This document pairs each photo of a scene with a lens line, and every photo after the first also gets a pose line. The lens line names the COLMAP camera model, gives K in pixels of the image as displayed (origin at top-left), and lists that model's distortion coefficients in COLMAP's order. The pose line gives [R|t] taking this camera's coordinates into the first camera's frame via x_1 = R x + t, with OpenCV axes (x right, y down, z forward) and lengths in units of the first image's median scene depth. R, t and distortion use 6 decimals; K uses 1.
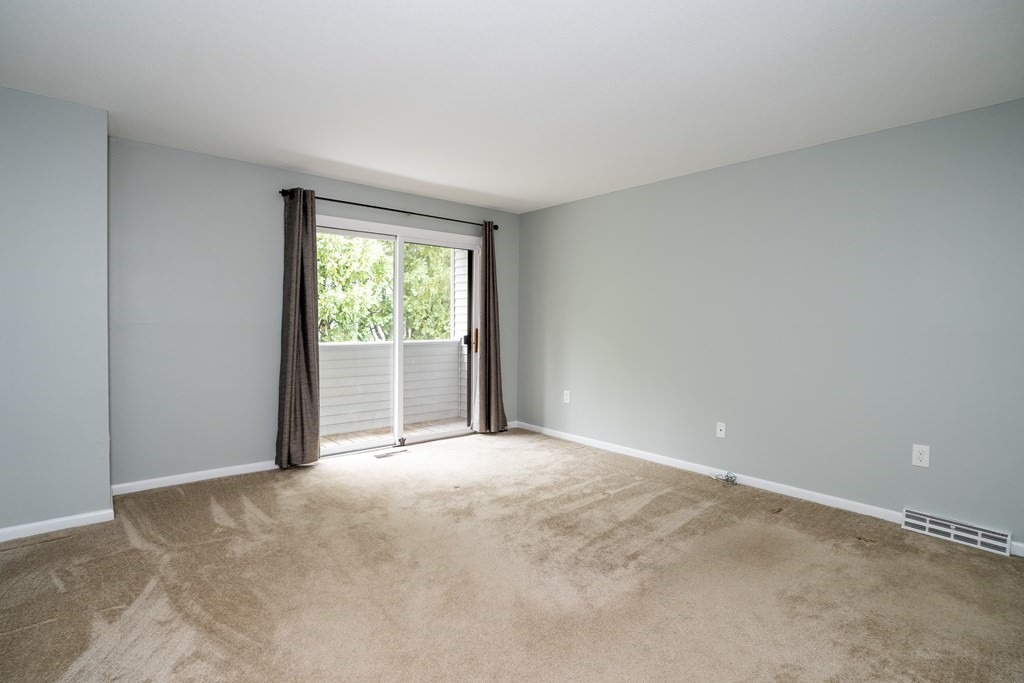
lens RADIAL K [[514.1, 0, 512.0], [0, 514.1, 341.5], [0, 0, 1]] dist [0.000662, 0.000762]
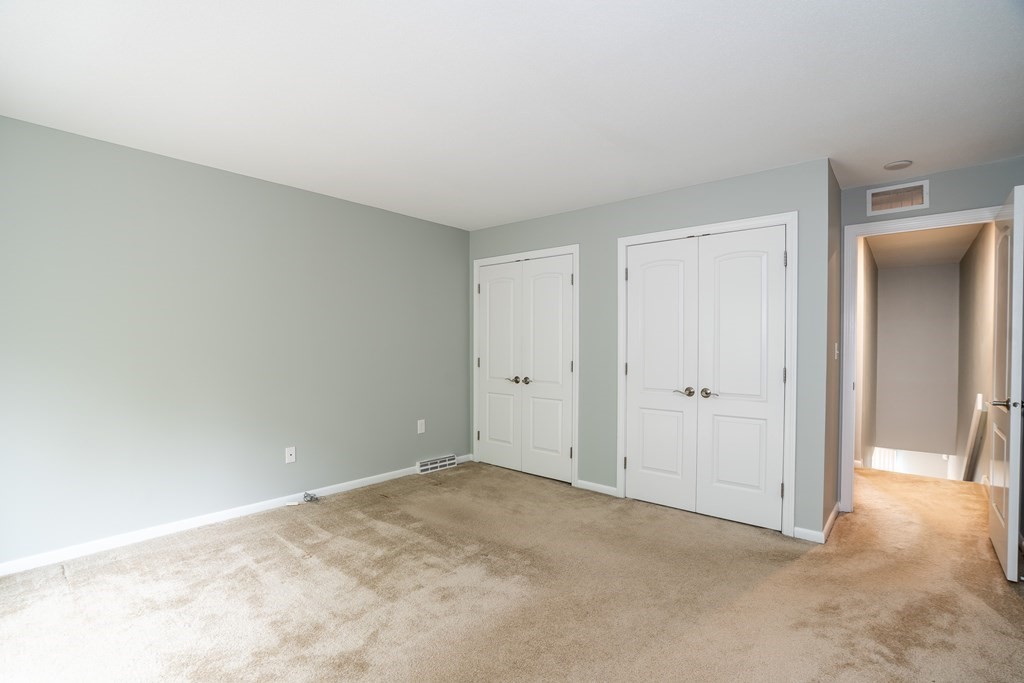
lens RADIAL K [[514.1, 0, 512.0], [0, 514.1, 341.5], [0, 0, 1]] dist [0.000662, 0.000762]
pose [[-0.134524, -0.016477, 0.990773, -0.834383], [0.040581, 0.998931, 0.022123, -0.068486], [-0.990079, 0.043182, -0.133712, 0.916878]]
